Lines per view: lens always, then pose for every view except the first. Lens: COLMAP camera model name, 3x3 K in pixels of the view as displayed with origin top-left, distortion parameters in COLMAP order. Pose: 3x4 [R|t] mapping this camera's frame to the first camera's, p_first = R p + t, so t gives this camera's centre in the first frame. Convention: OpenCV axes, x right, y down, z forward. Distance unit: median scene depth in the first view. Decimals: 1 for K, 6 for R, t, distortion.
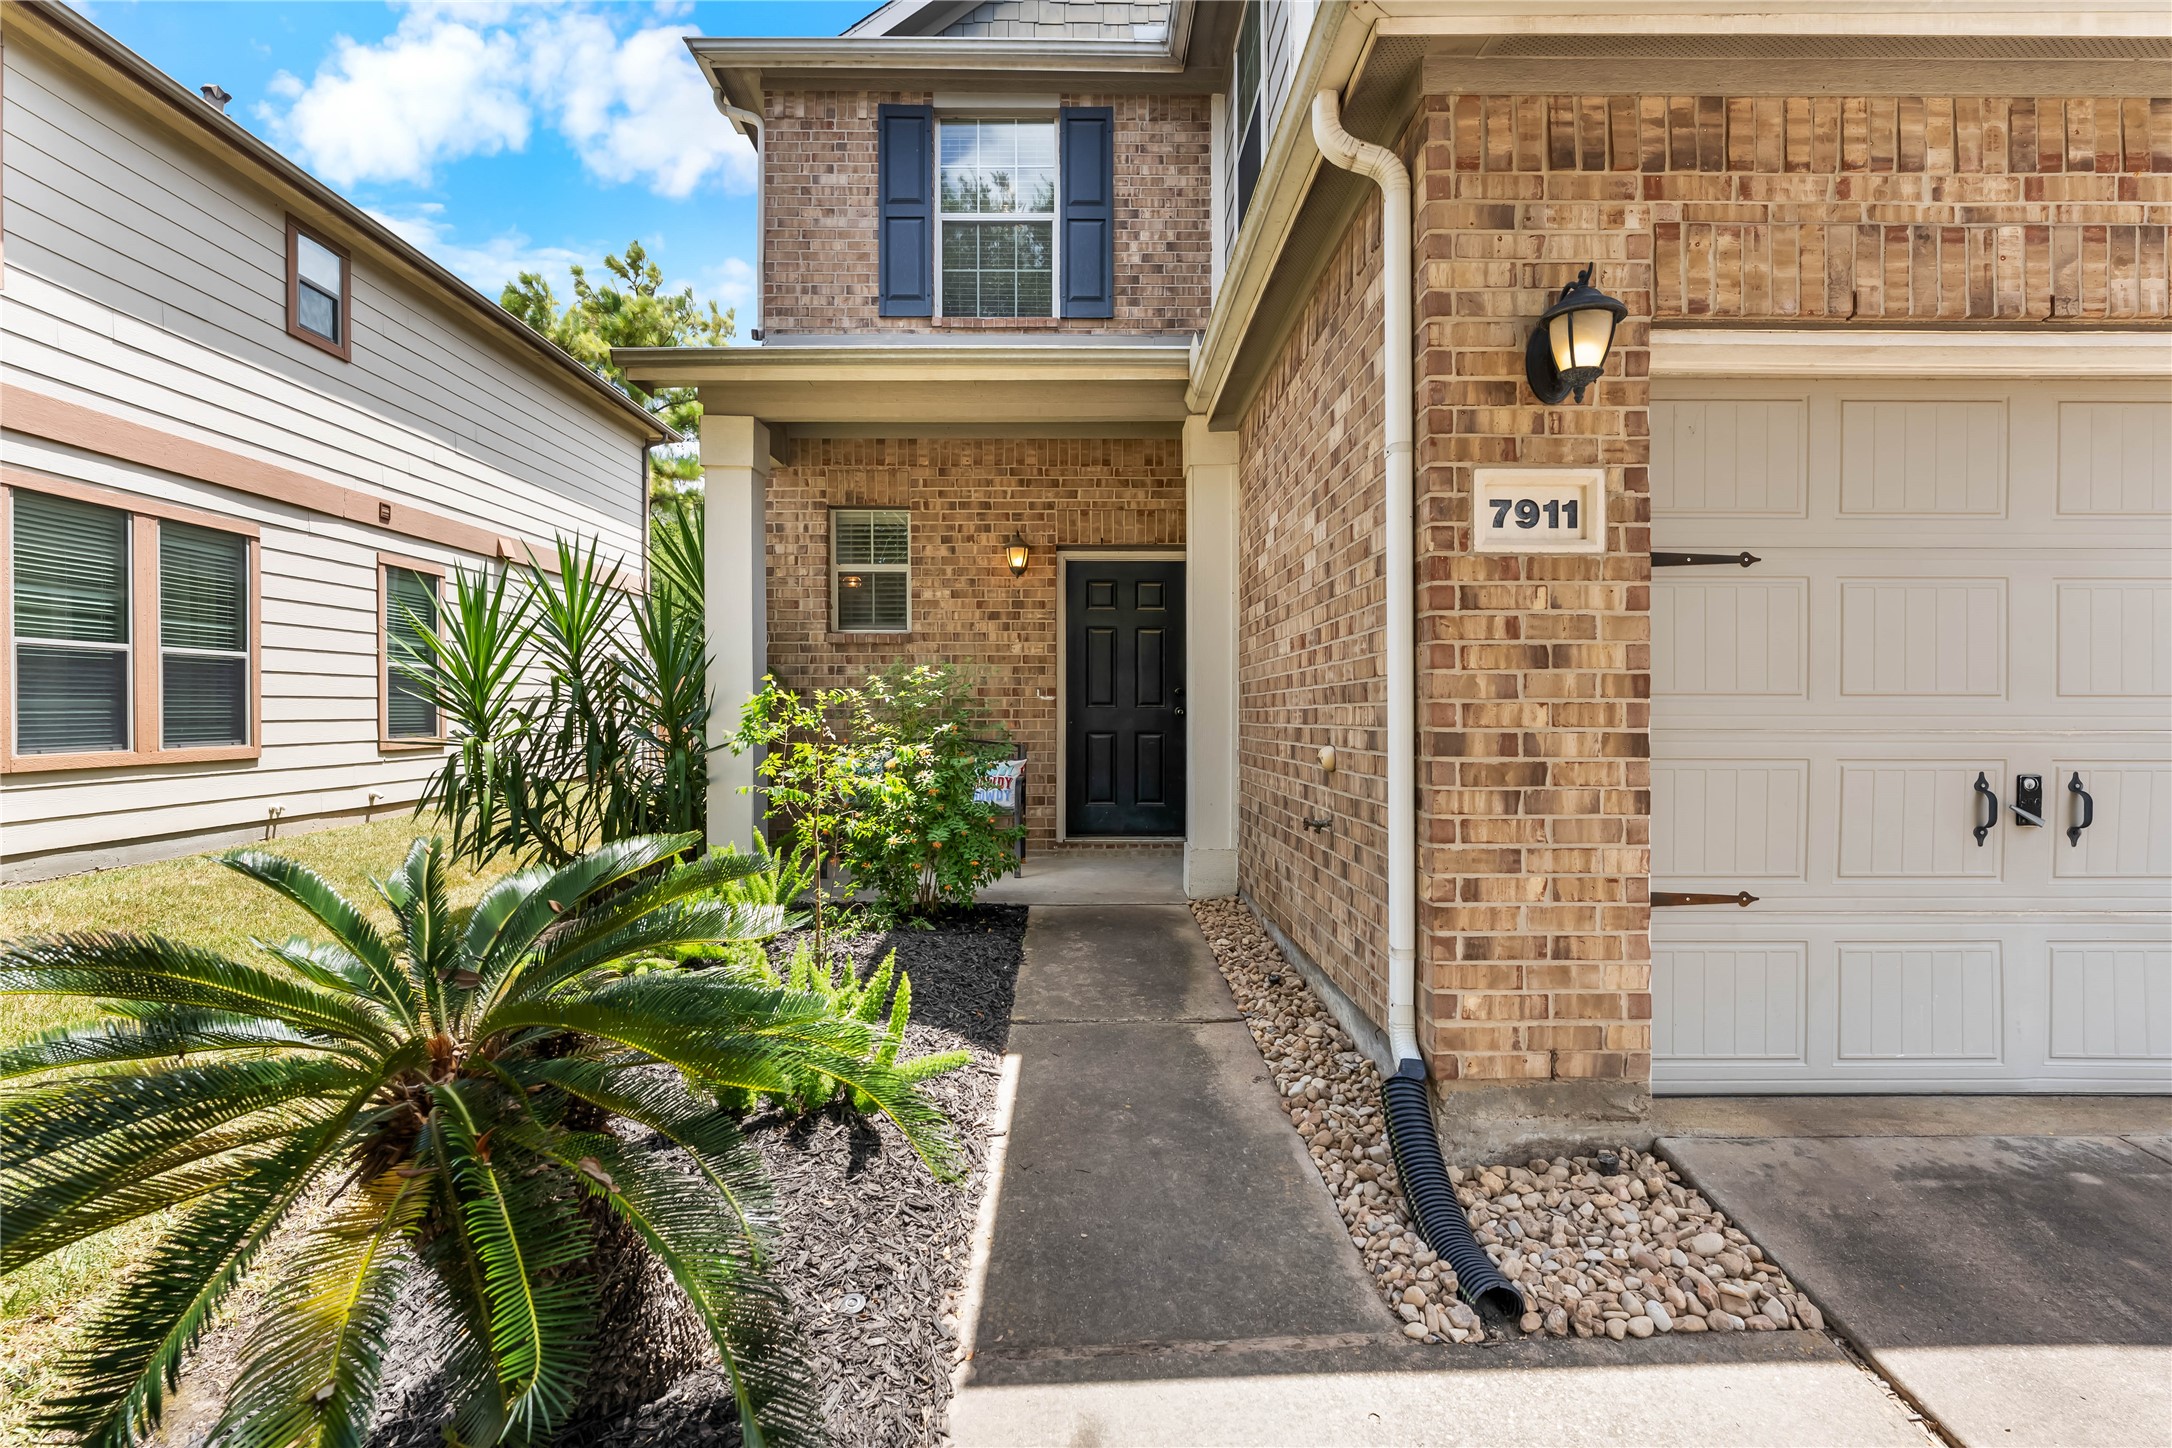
lens RADIAL K [[987.5, 0, 1086.4], [0, 987.5, 710.6], [0, 0, 1]] dist [0.001872, -0.001825]
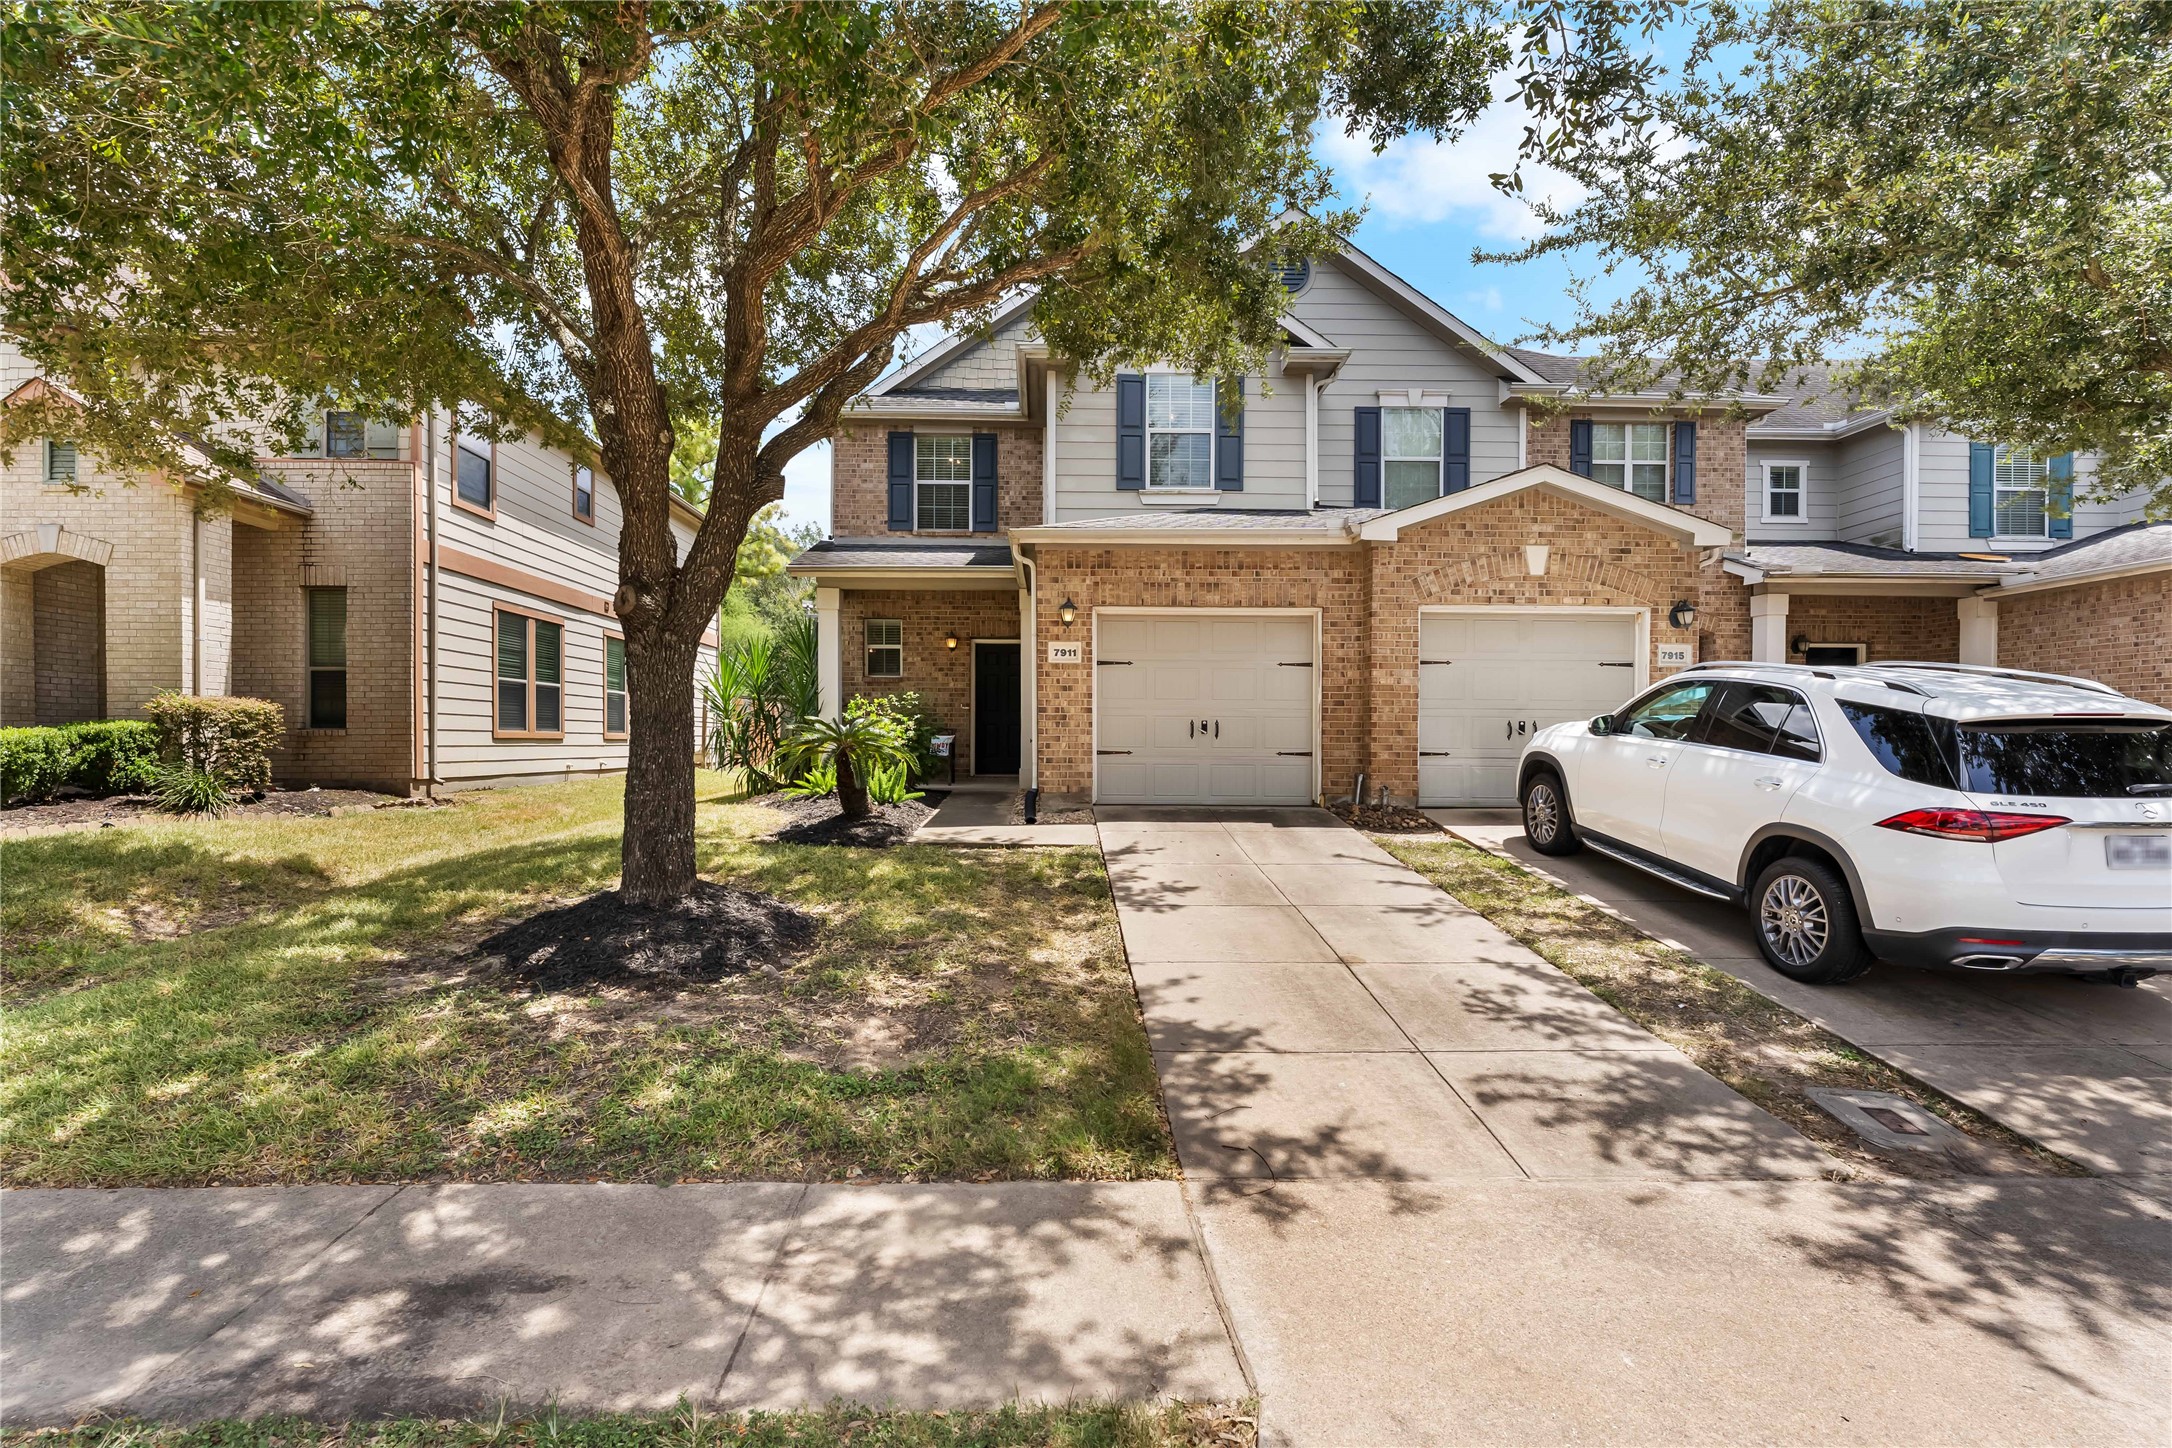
lens RADIAL K [[987.5, 0, 1080.7], [0, 987.5, 743.0], [0, 0, 1]] dist [0.001872, -0.001825]
pose [[0.999793, 0.003735, 0.019982, 0.168463], [-0.003707, 0.999992, -0.001439, 0.066269], [-0.019987, 0.001365, 0.999799, -1.156725]]
